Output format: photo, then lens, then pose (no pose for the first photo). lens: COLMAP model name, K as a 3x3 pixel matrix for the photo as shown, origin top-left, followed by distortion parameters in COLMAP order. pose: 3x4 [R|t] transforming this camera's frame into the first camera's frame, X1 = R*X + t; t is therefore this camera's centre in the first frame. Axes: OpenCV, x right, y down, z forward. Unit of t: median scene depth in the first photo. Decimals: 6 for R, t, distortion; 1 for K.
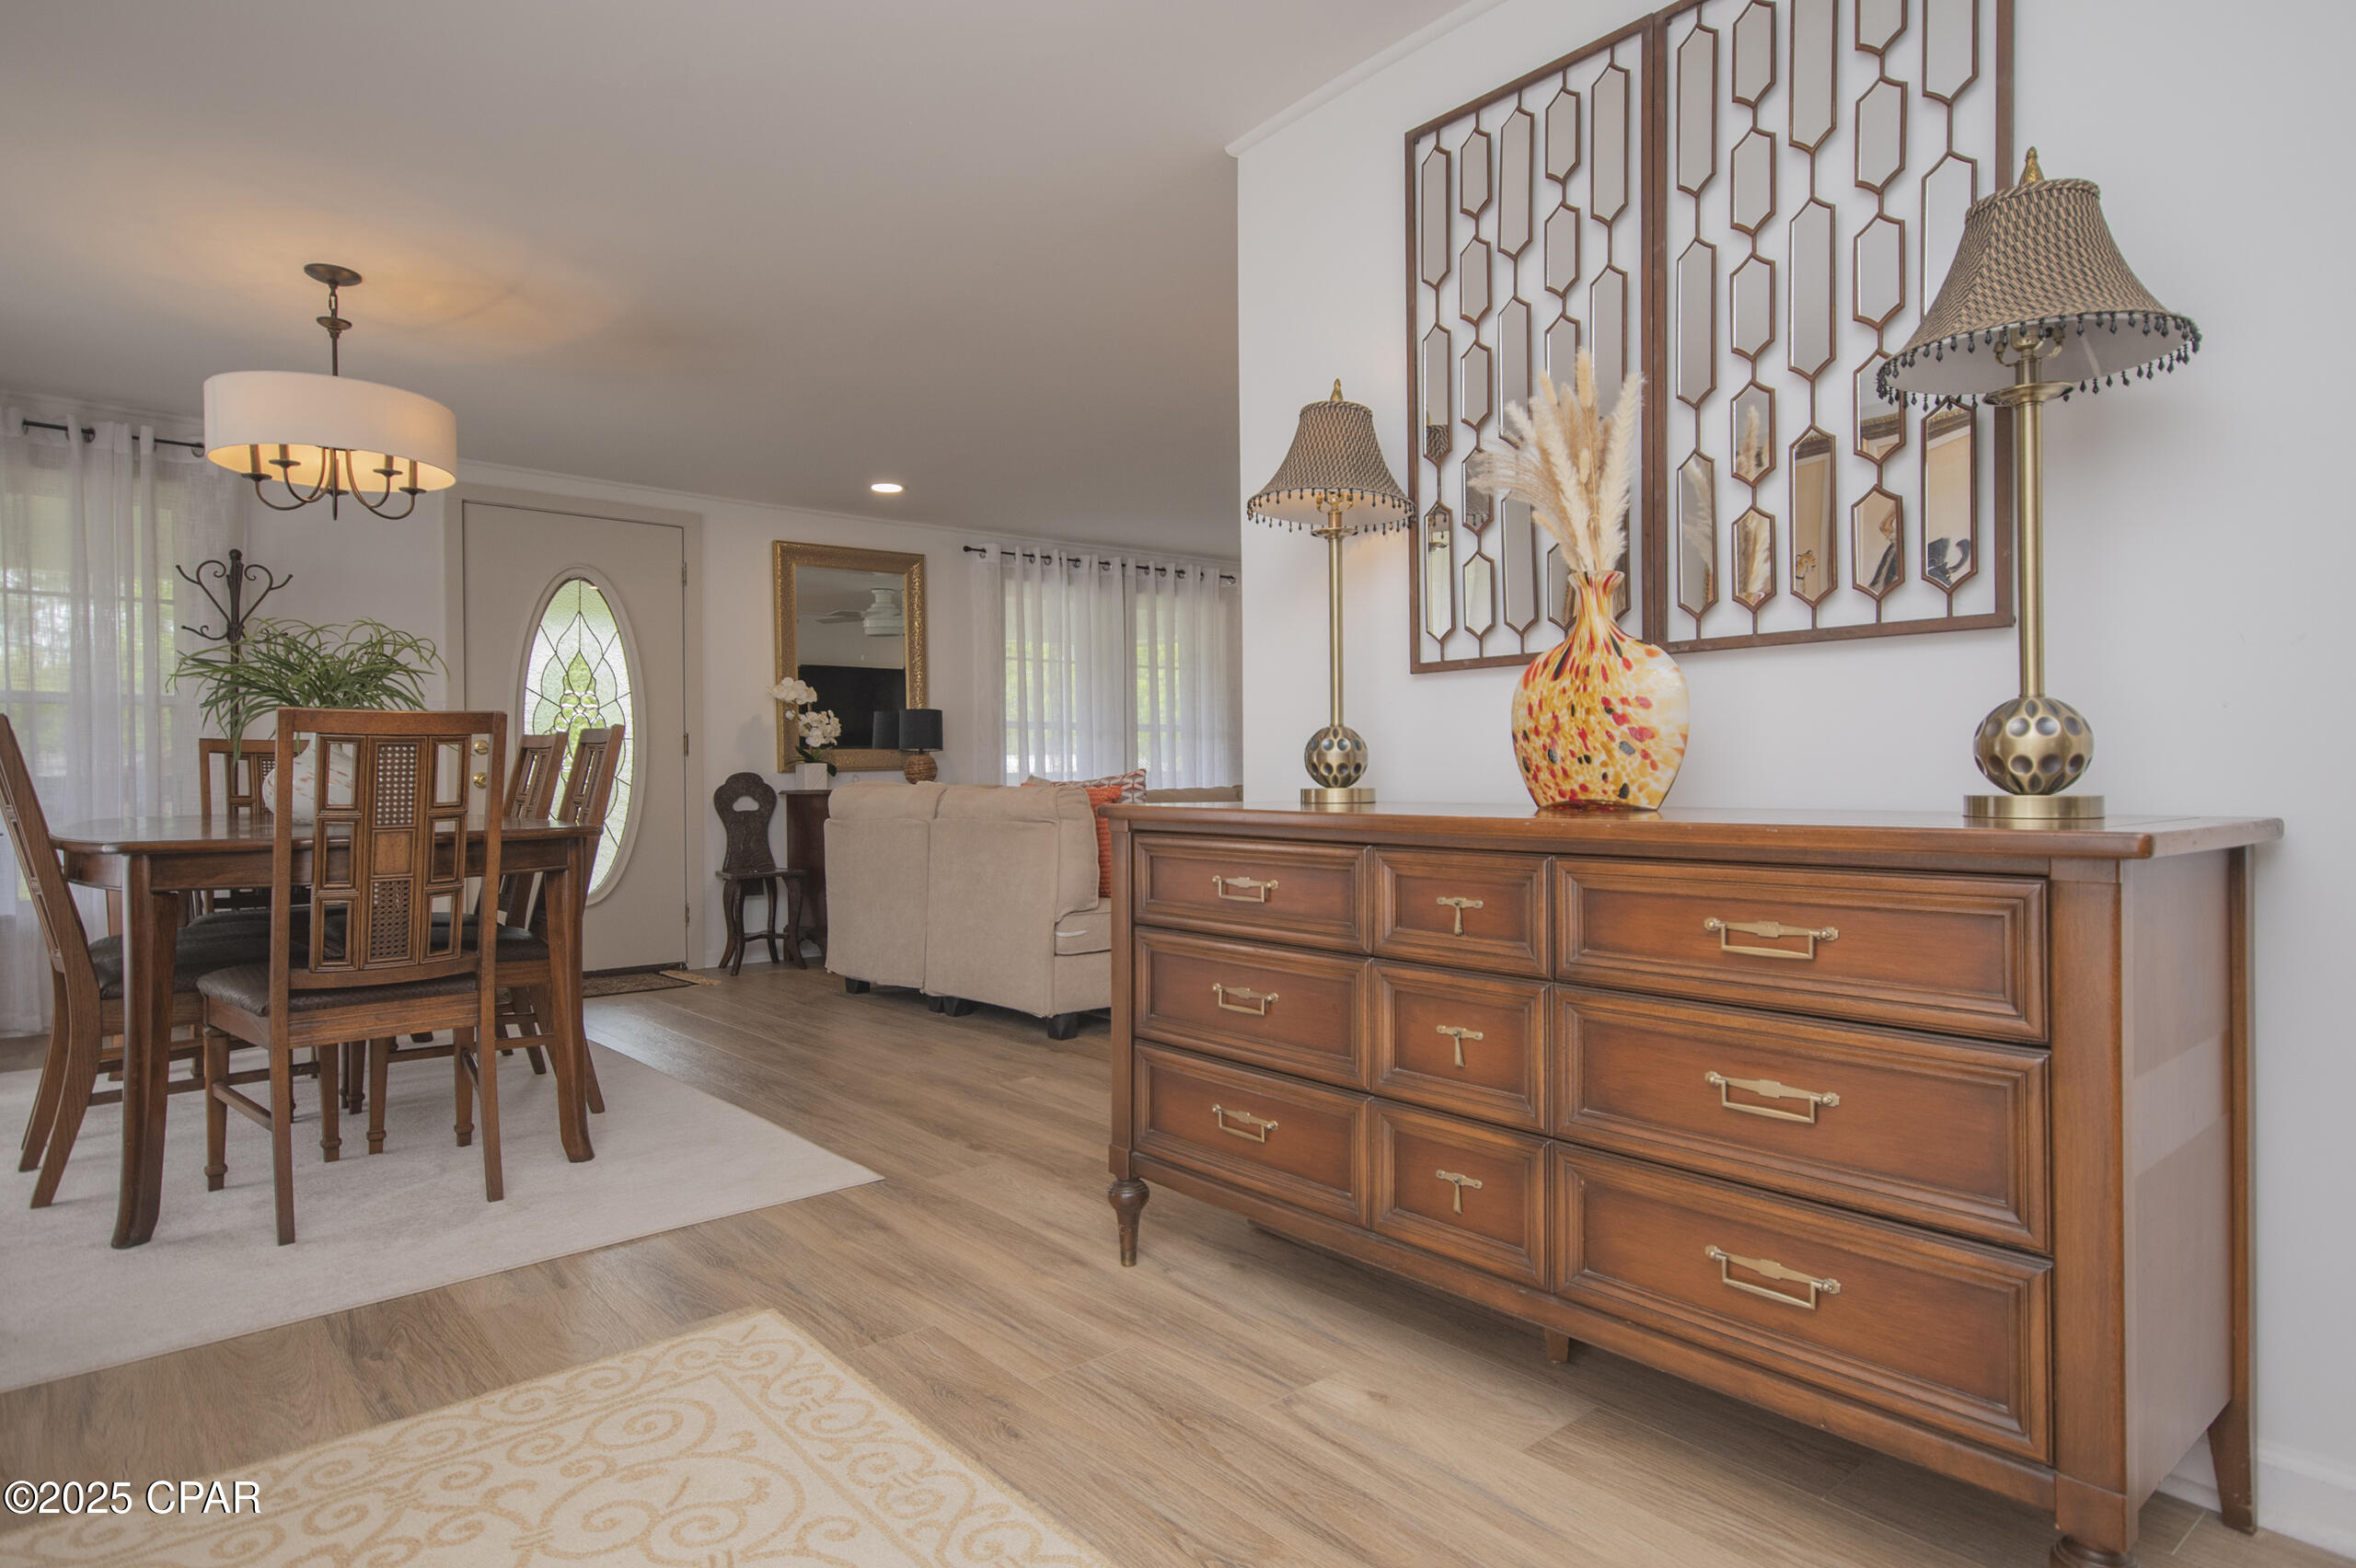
lens RADIAL K [[1286.2, 0, 1171.9], [0, 1286.2, 780.7], [0, 0, 1]] dist [0.007239, 0.000767]
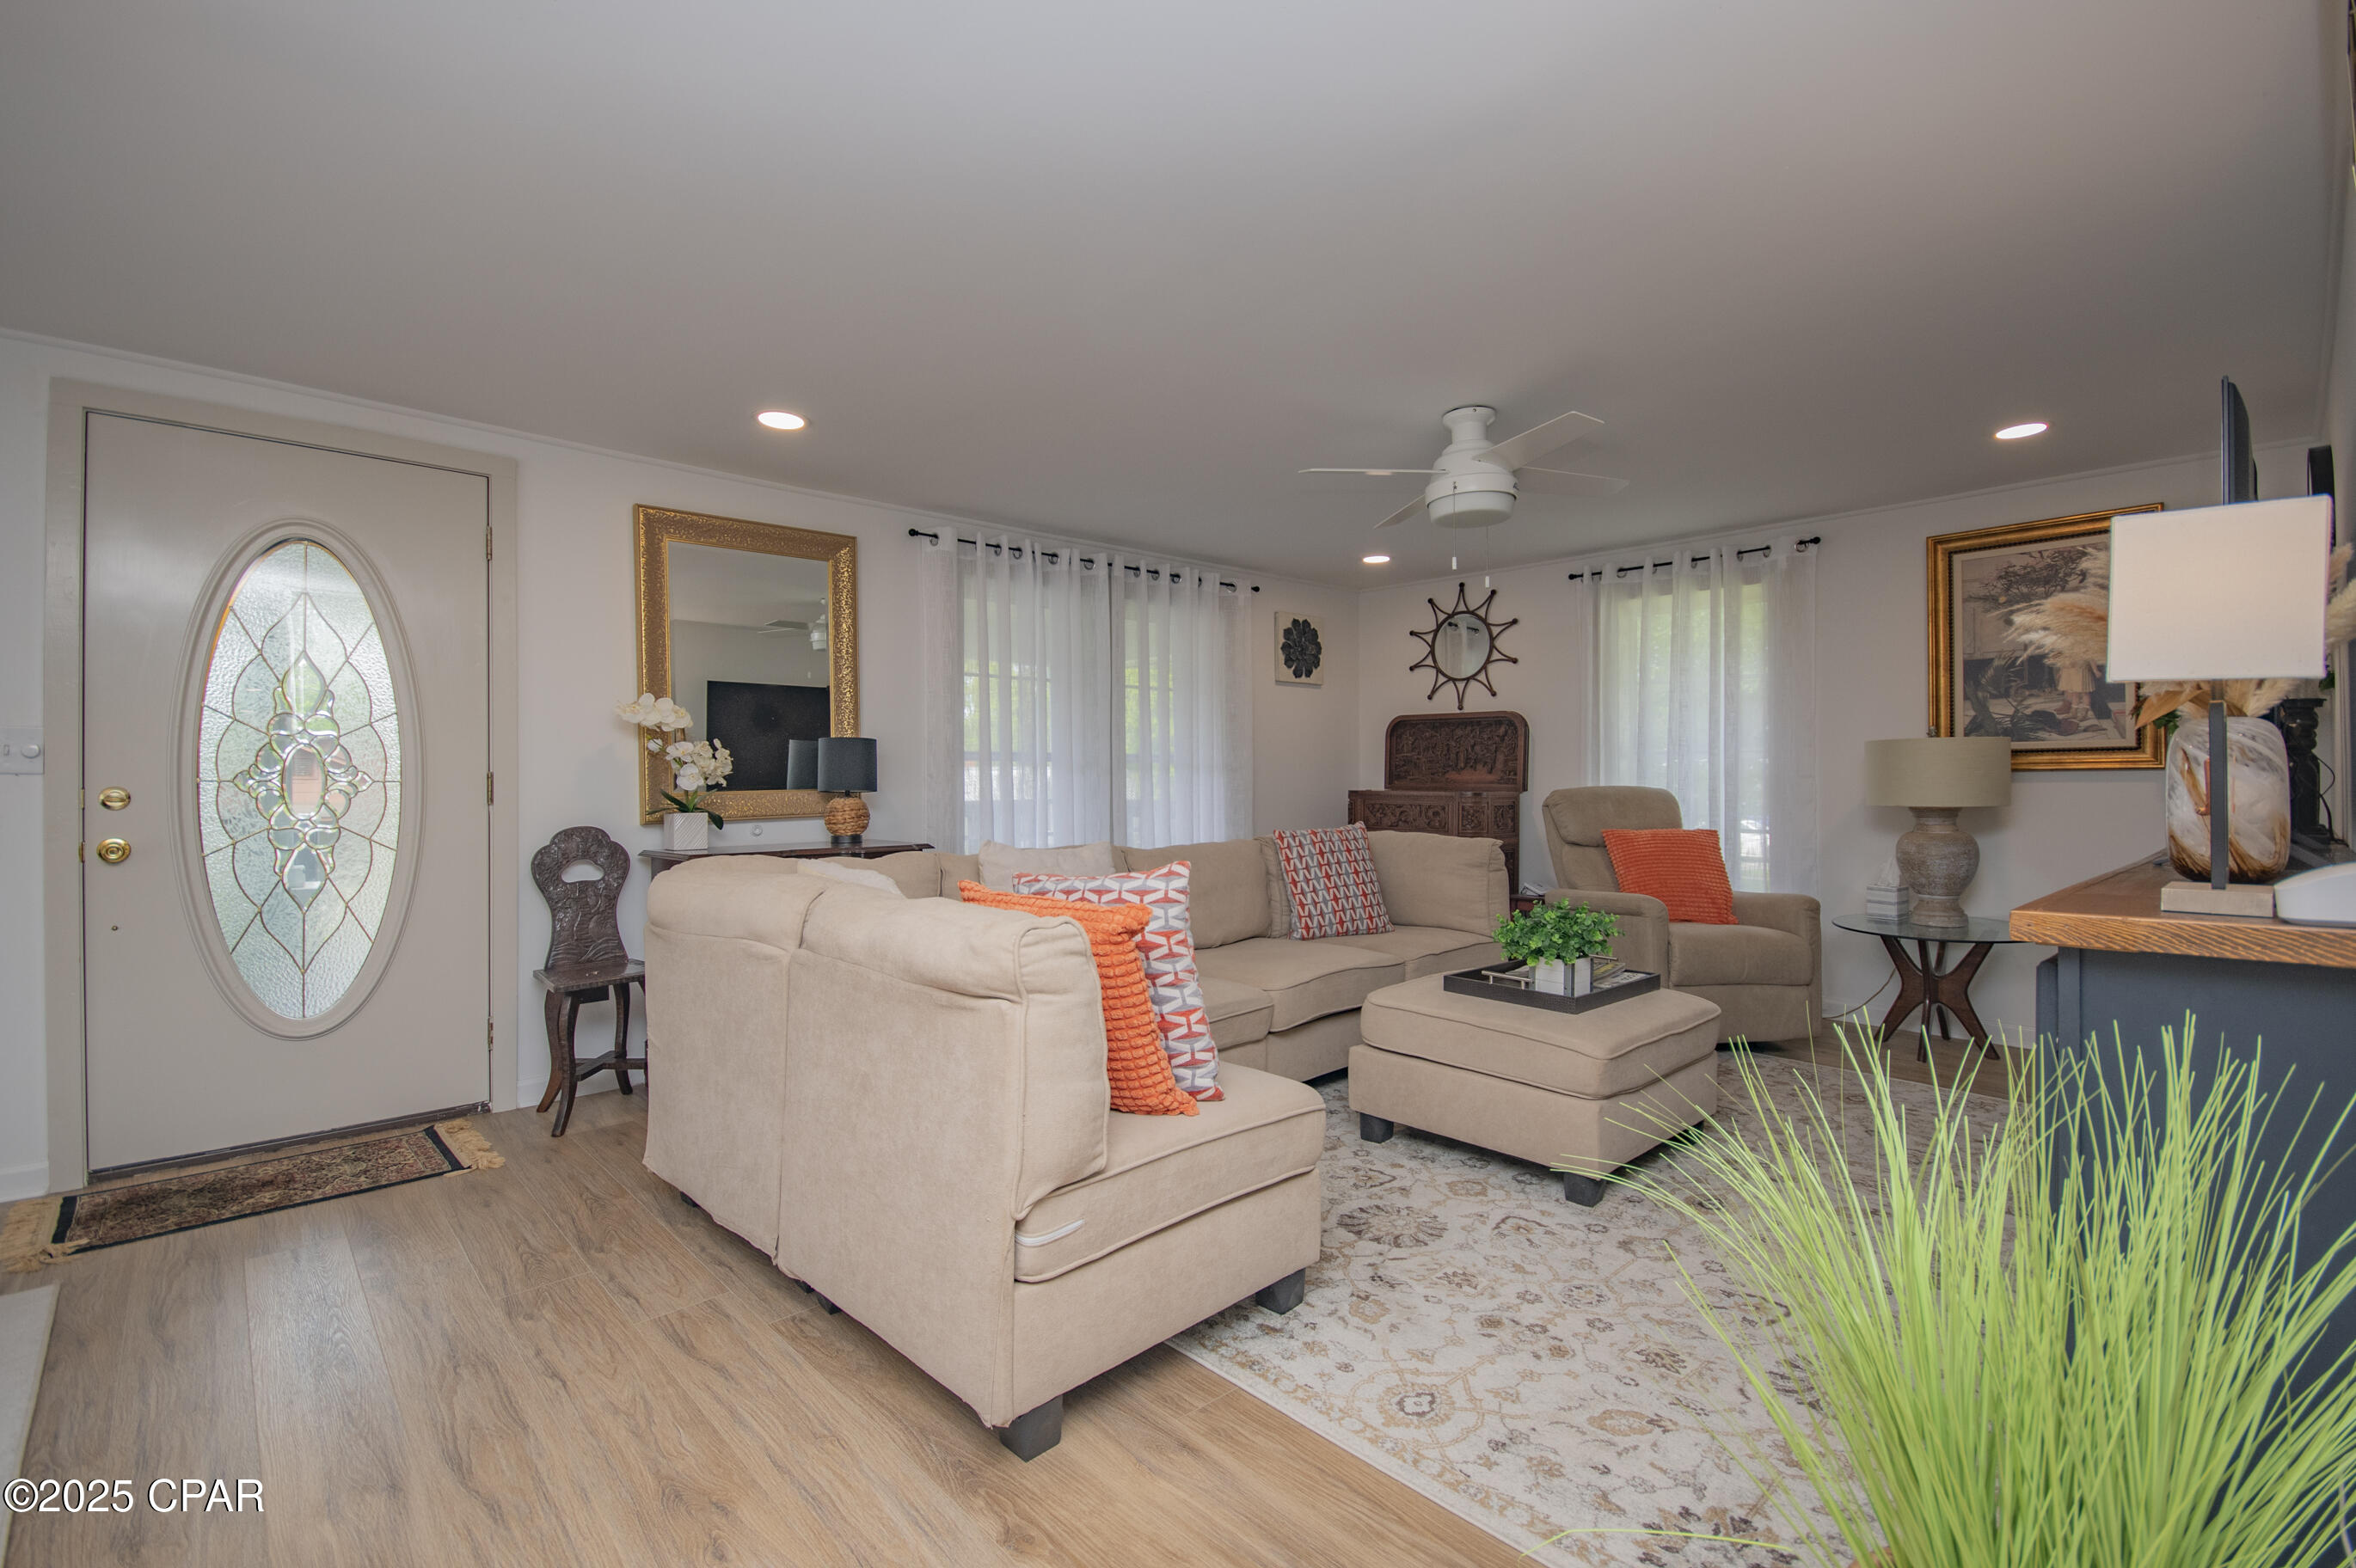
lens RADIAL K [[1050.4, 0, 1184.6], [0, 1050.4, 792.2], [0, 0, 1]] dist [-0.001961, -0.000142]
pose [[0.998433, 0.004268, 0.055806, -0.031869], [-0.004489, 0.999983, 0.003840, -0.027559], [-0.055788, -0.004084, 0.998434, 0.380019]]
